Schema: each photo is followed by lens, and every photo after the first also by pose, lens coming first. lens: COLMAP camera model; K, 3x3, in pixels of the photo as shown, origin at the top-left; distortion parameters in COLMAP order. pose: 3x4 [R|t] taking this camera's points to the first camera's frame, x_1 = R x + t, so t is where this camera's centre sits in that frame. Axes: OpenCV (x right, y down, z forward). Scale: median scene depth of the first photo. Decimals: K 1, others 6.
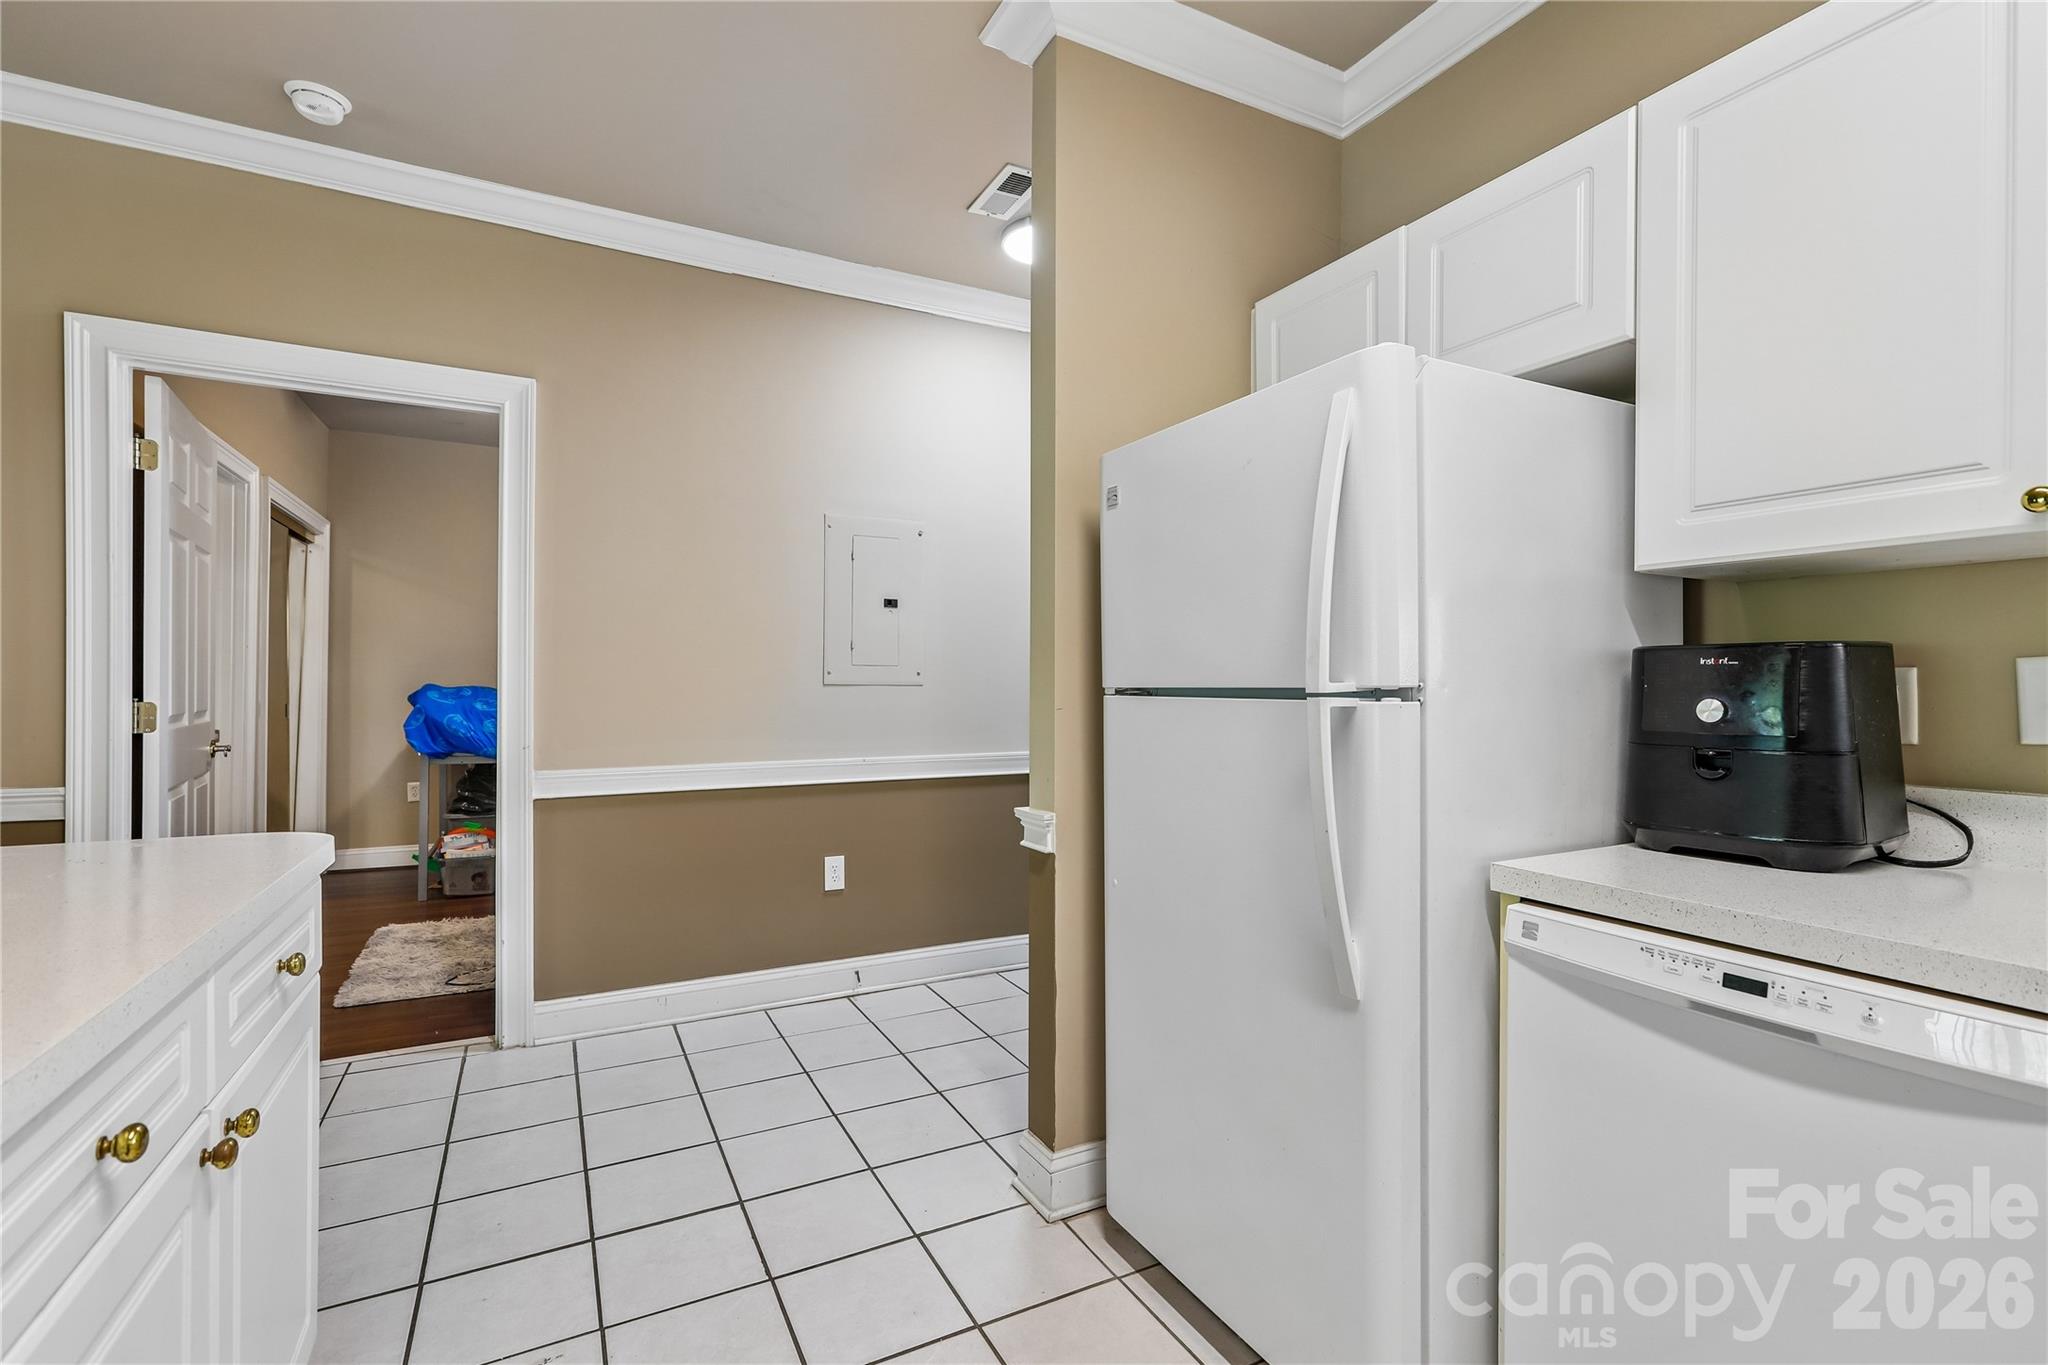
lens RADIAL K [[928.4, 0, 1018.6], [0, 928.4, 687.3], [0, 0, 1]] dist [-0.003220, 0.003659]
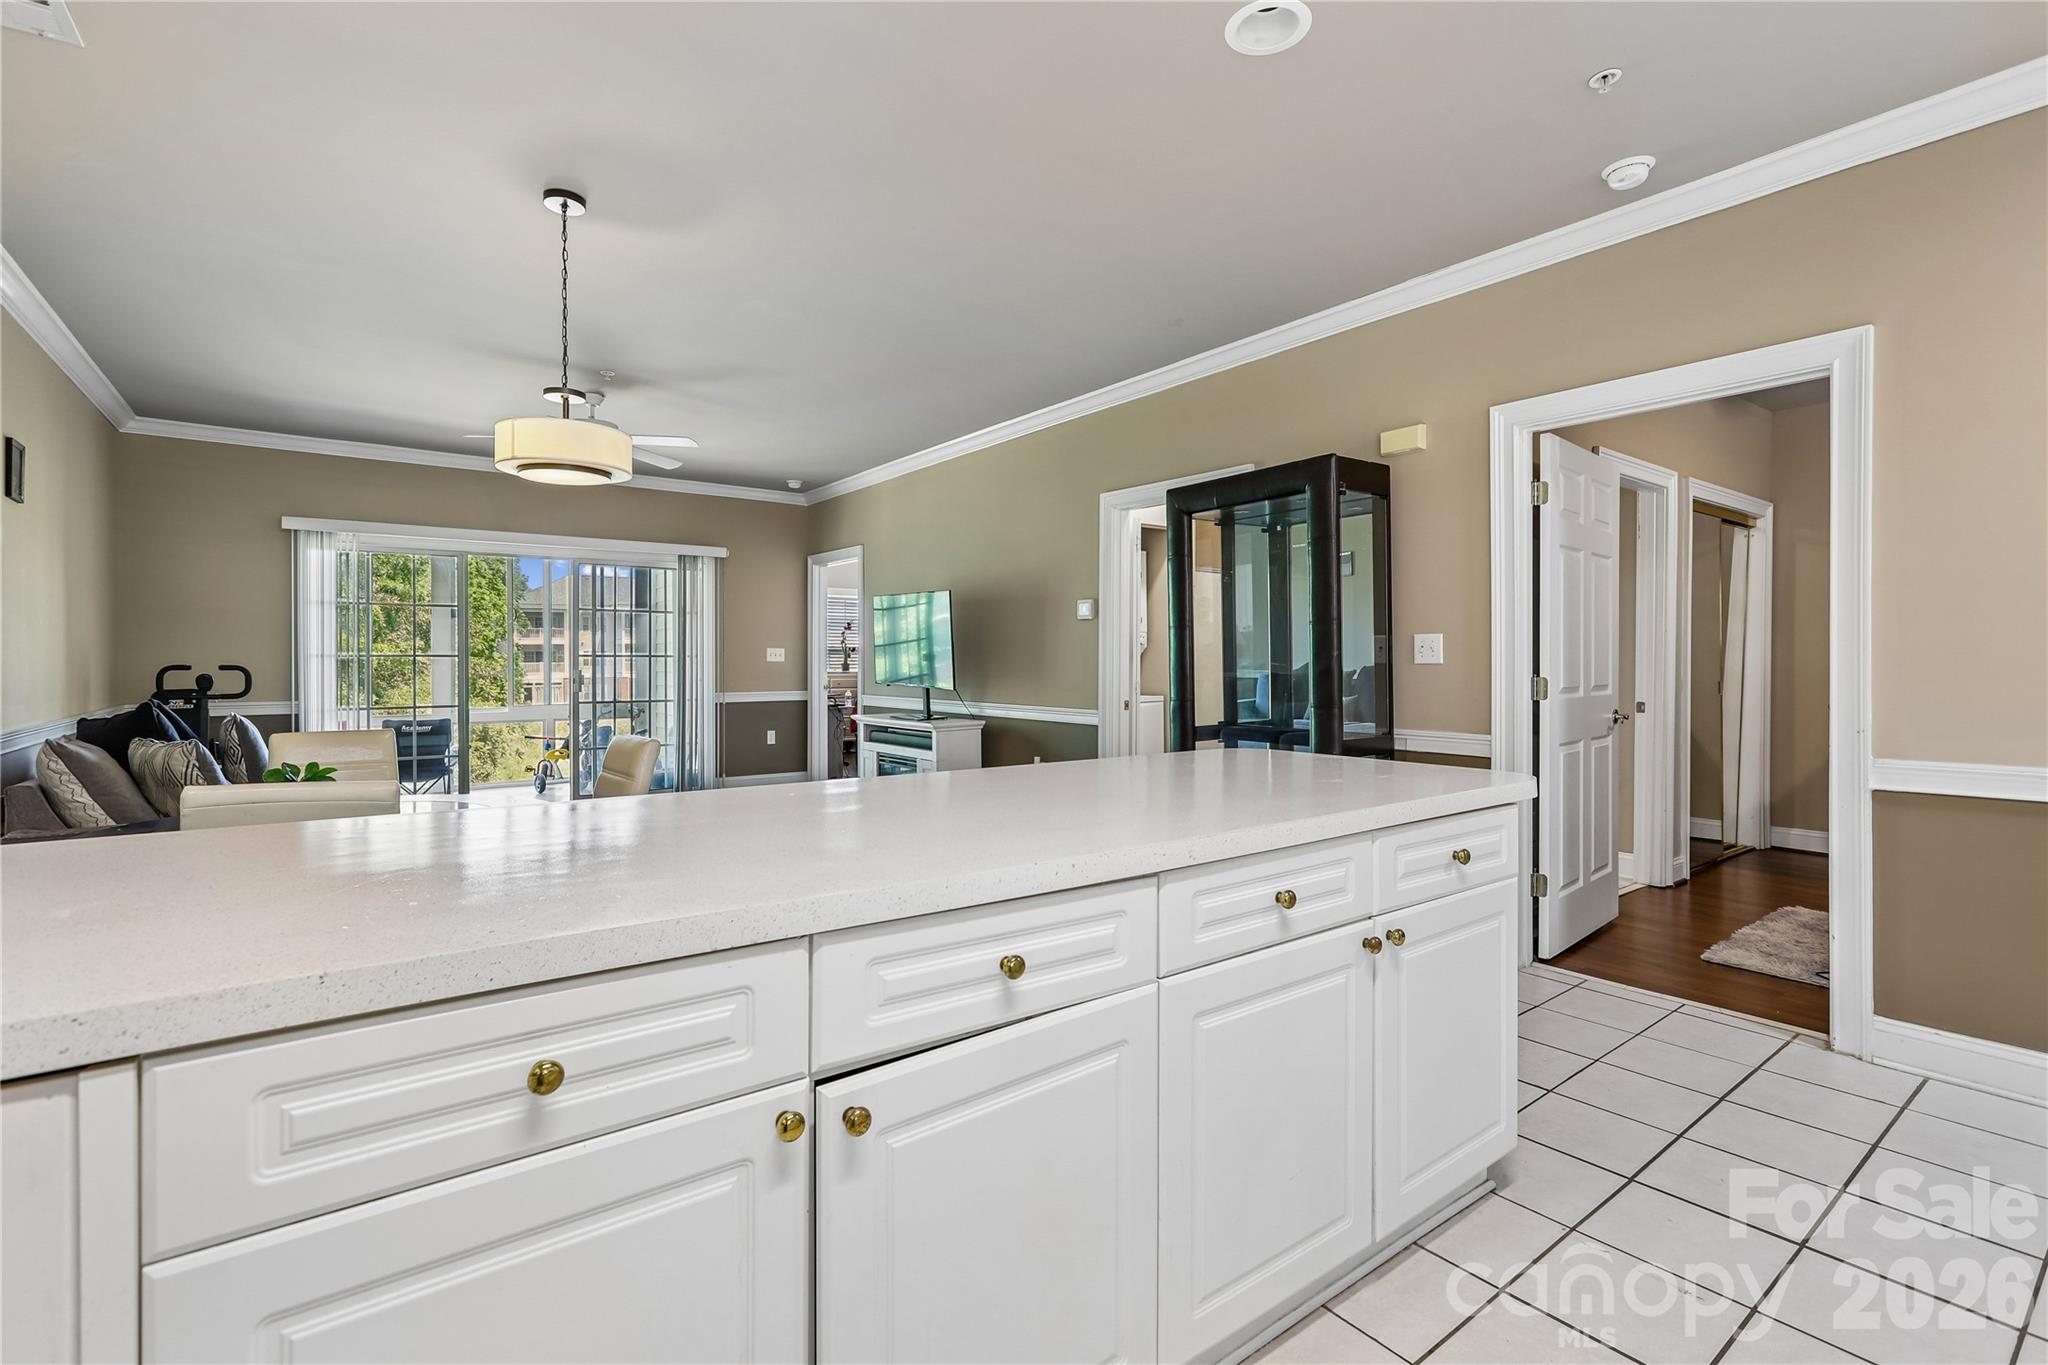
lens RADIAL K [[928.4, 0, 1028.5], [0, 928.4, 667.9], [0, 0, 1]] dist [-0.003220, 0.003659]
pose [[0.173231, 0.000985, -0.984881, 0.229813], [0.000547, 0.999999, 0.001096, 0.000365], [0.984881, -0.000728, 0.173231, 0.035047]]
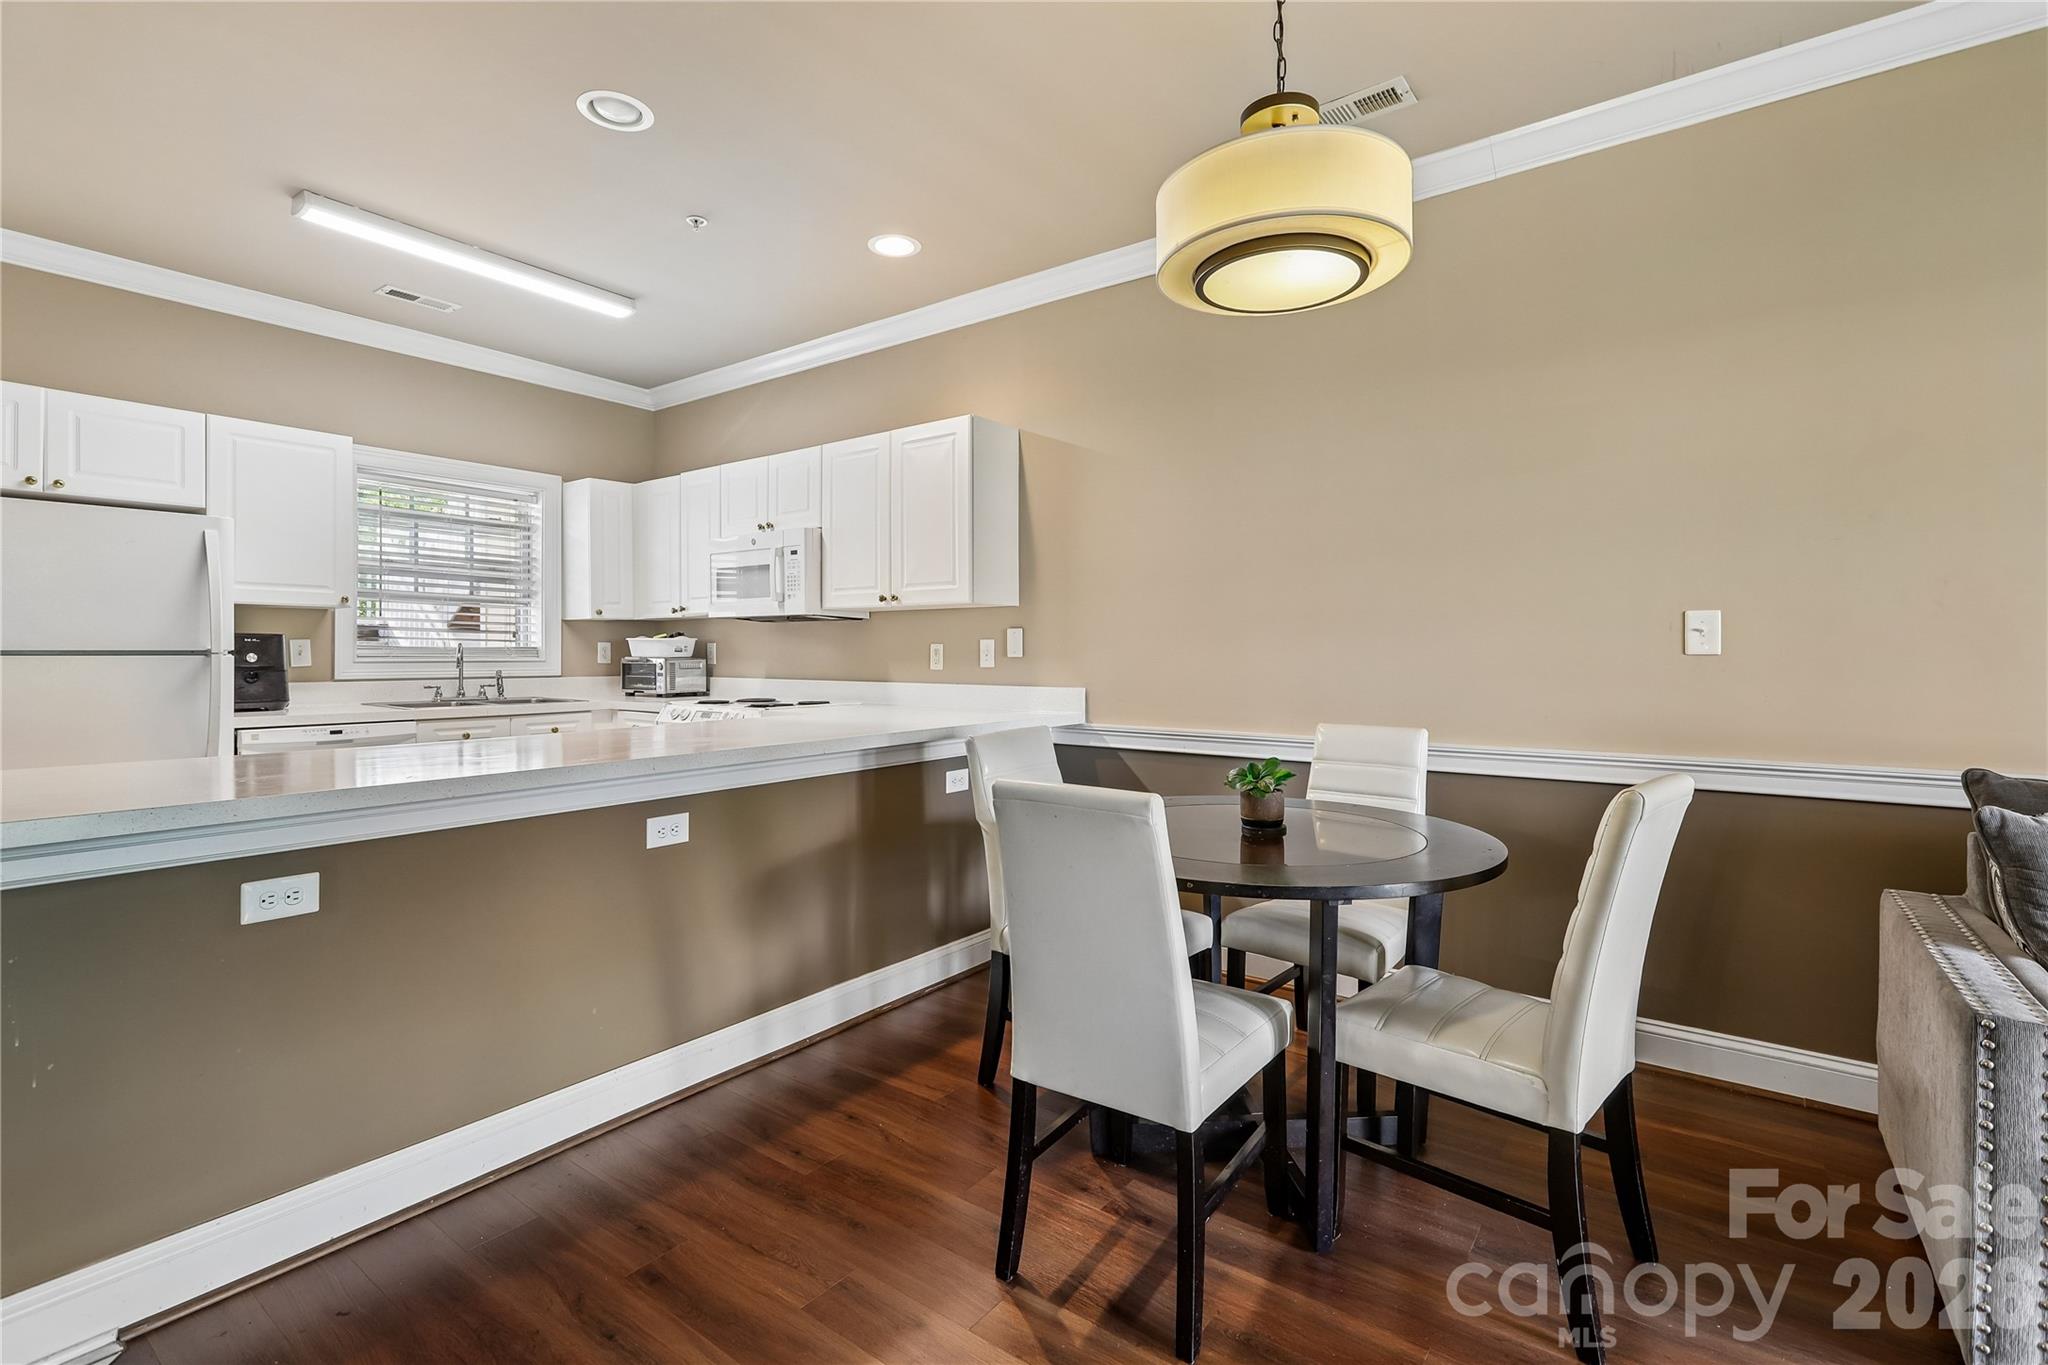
lens RADIAL K [[928.4, 0, 1038.3], [0, 928.4, 669.5], [0, 0, 1]] dist [-0.003220, 0.003659]
pose [[-0.450262, -0.023532, 0.892587, -1.288955], [-0.001774, 0.999674, 0.025460, -0.007660], [-0.892895, 0.009880, -0.450157, 0.061420]]
